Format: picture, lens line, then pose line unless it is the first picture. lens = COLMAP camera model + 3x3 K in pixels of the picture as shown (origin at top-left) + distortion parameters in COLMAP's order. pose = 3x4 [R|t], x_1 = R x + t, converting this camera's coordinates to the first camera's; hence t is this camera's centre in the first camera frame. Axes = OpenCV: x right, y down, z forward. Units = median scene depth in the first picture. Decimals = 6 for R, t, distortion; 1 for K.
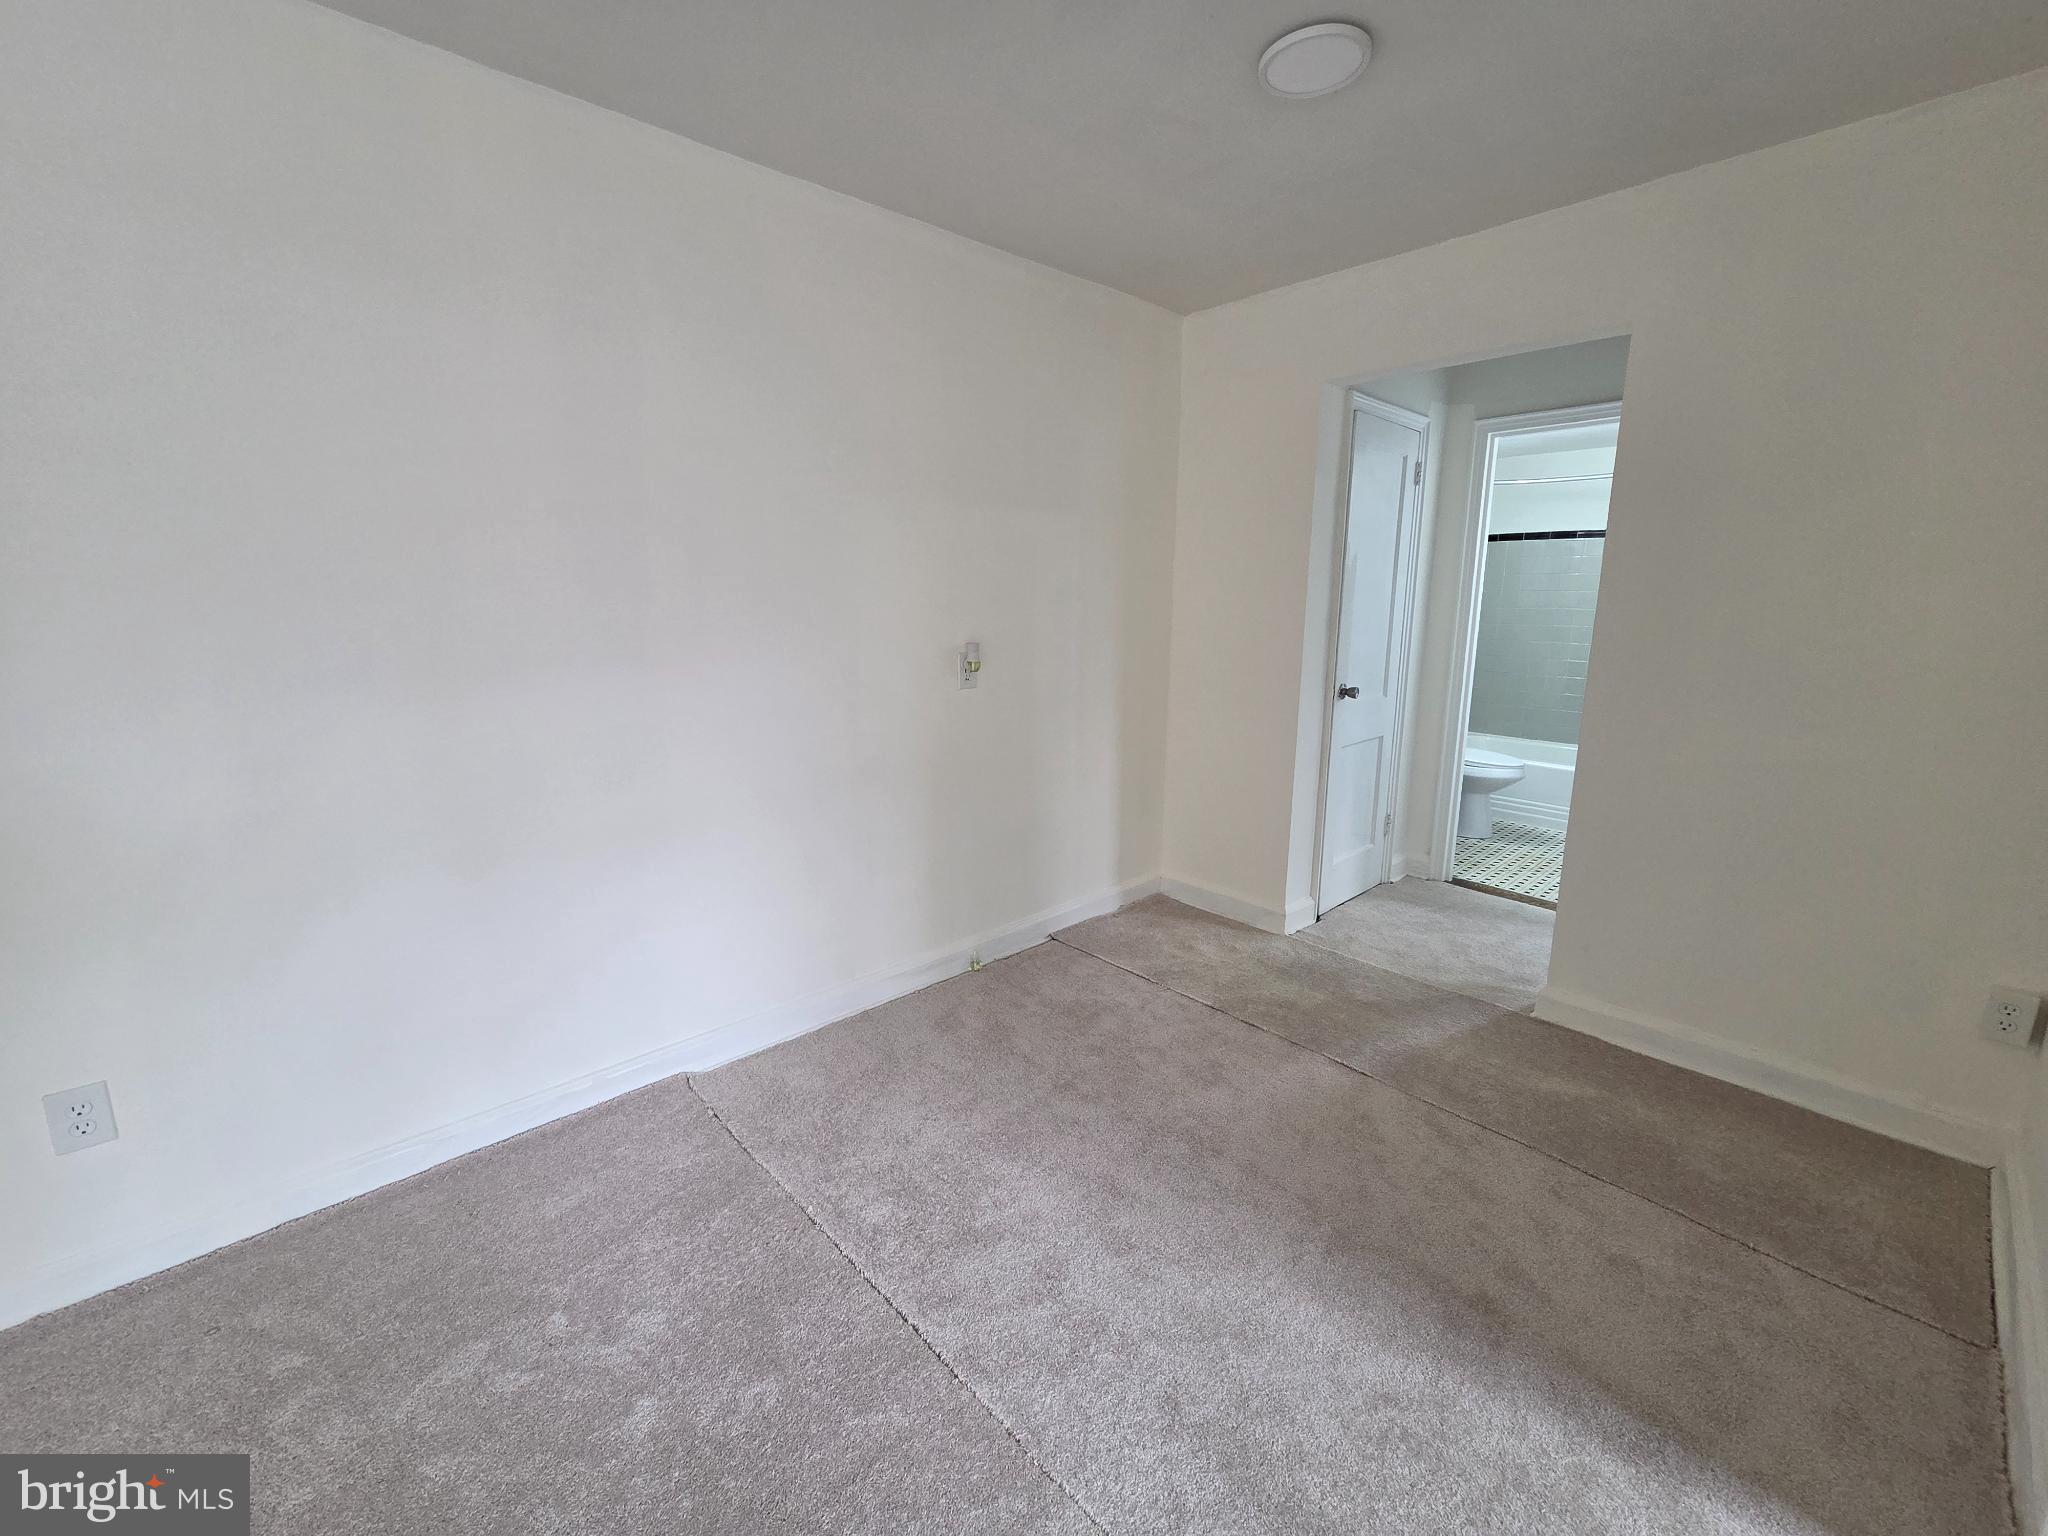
lens RADIAL K [[834.7, 0, 1015.5], [0, 834.7, 761.4], [0, 0, 1]] dist [0.001044, -0.000986]
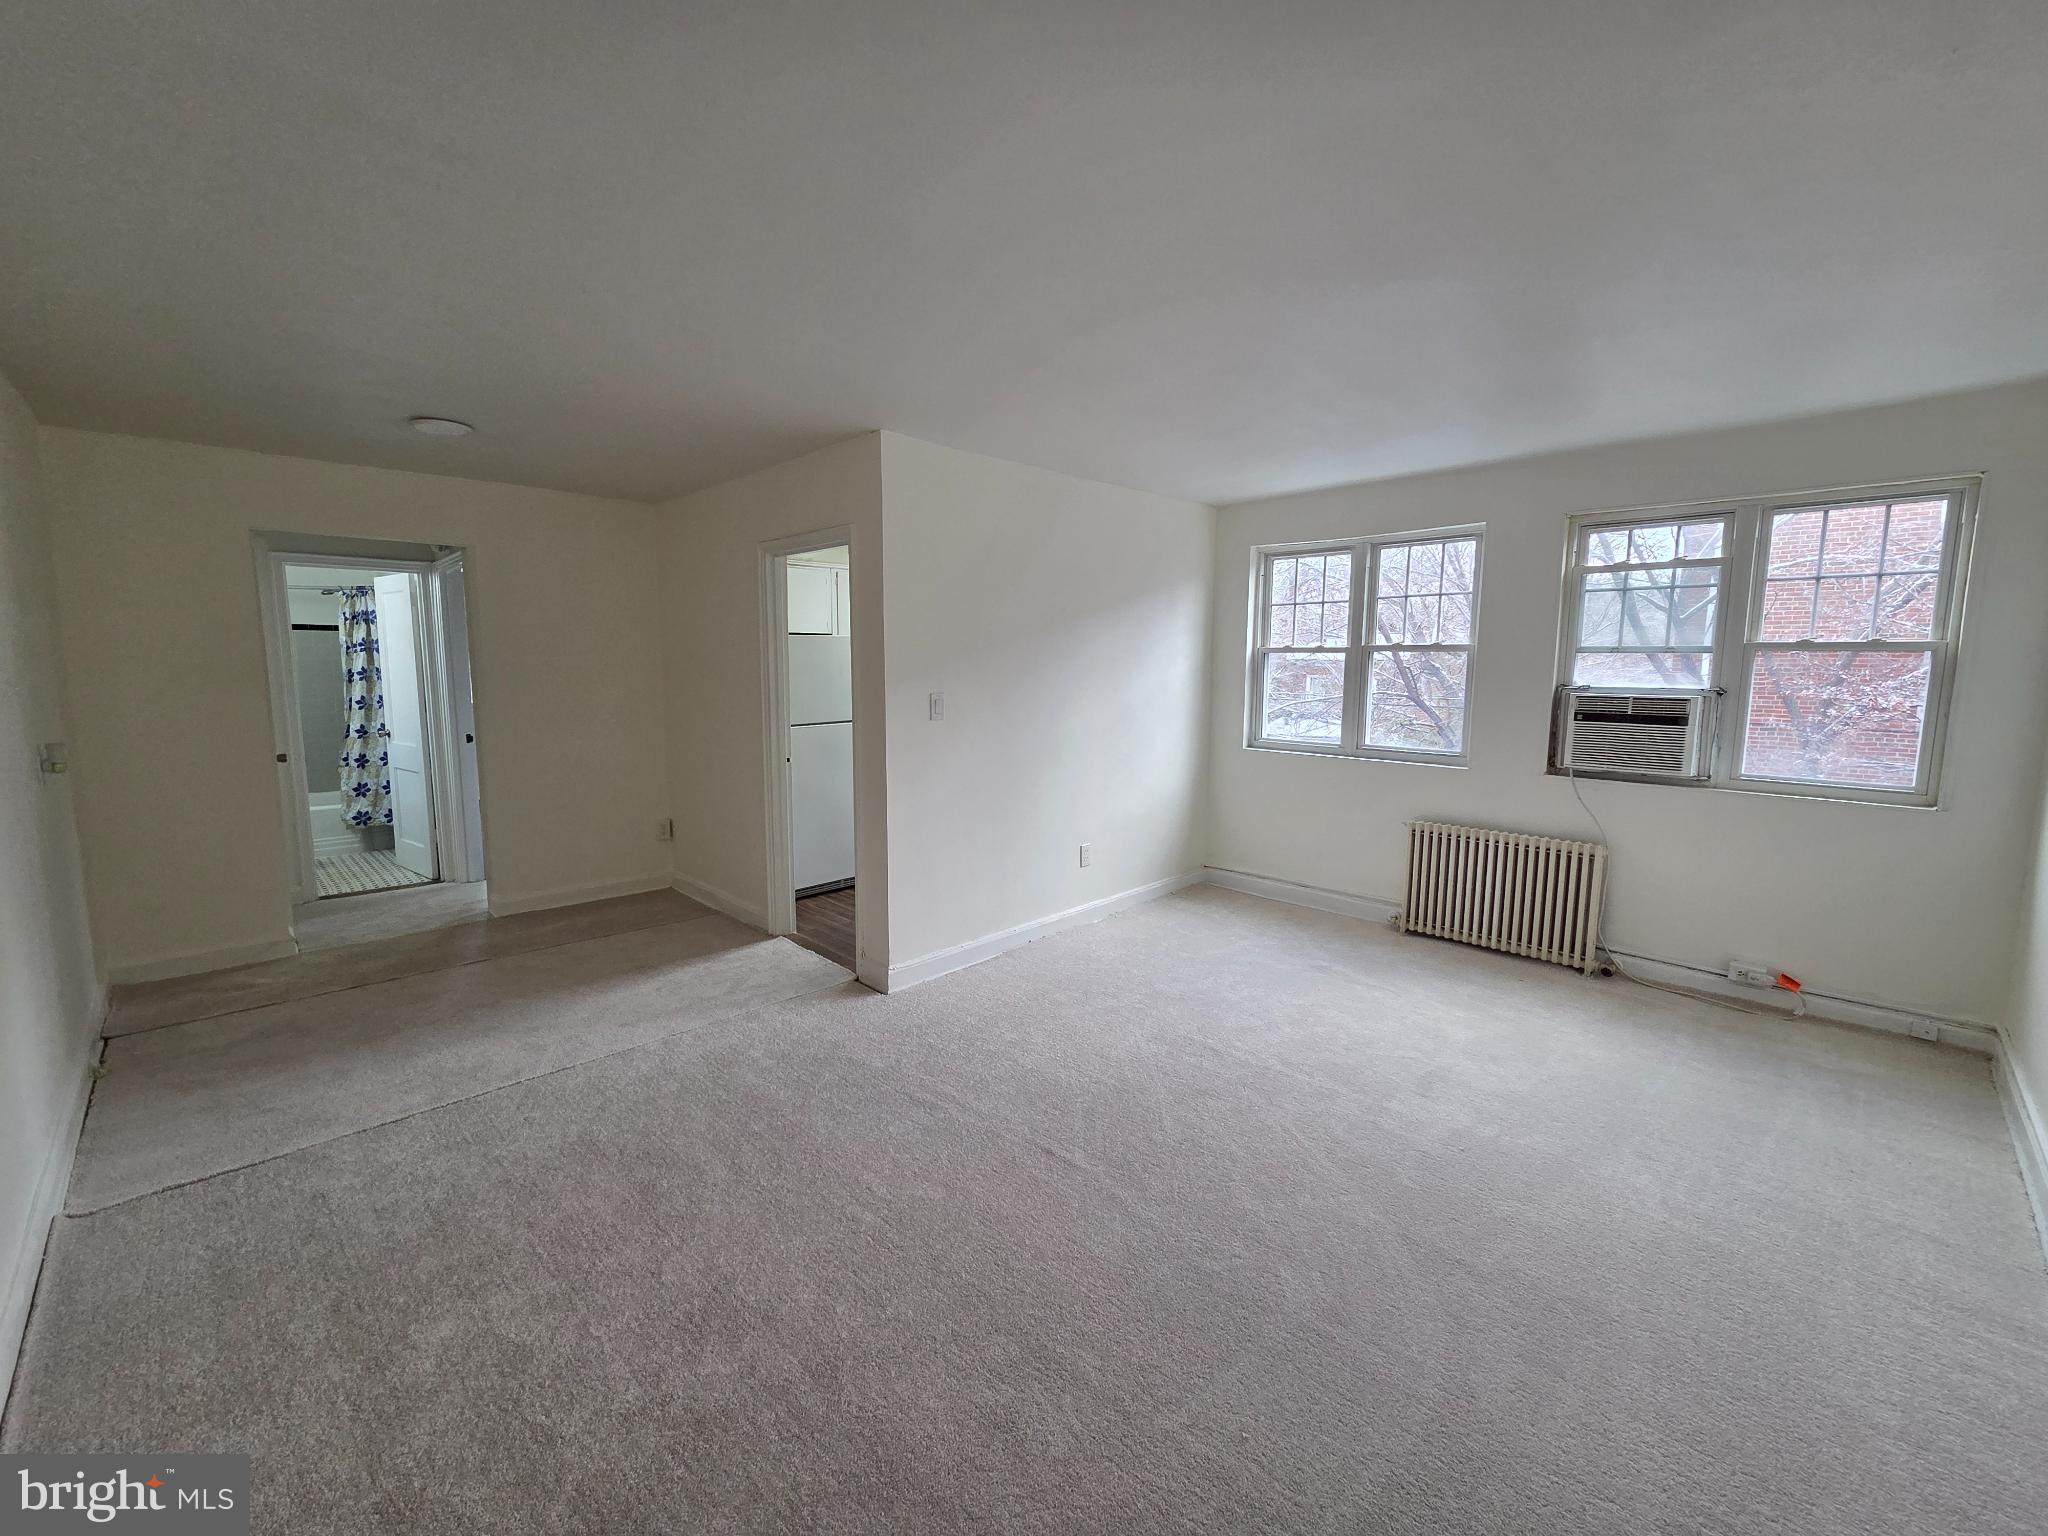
lens RADIAL K [[828.8, 0, 1017.6], [0, 828.8, 764.1], [0, 0, 1]] dist [0.000603, 0.000087]
pose [[-0.042862, -0.123799, 0.991381, -1.048883], [0.197321, 0.971698, 0.129873, -0.017621], [-0.979402, 0.201187, -0.017221, -0.099374]]
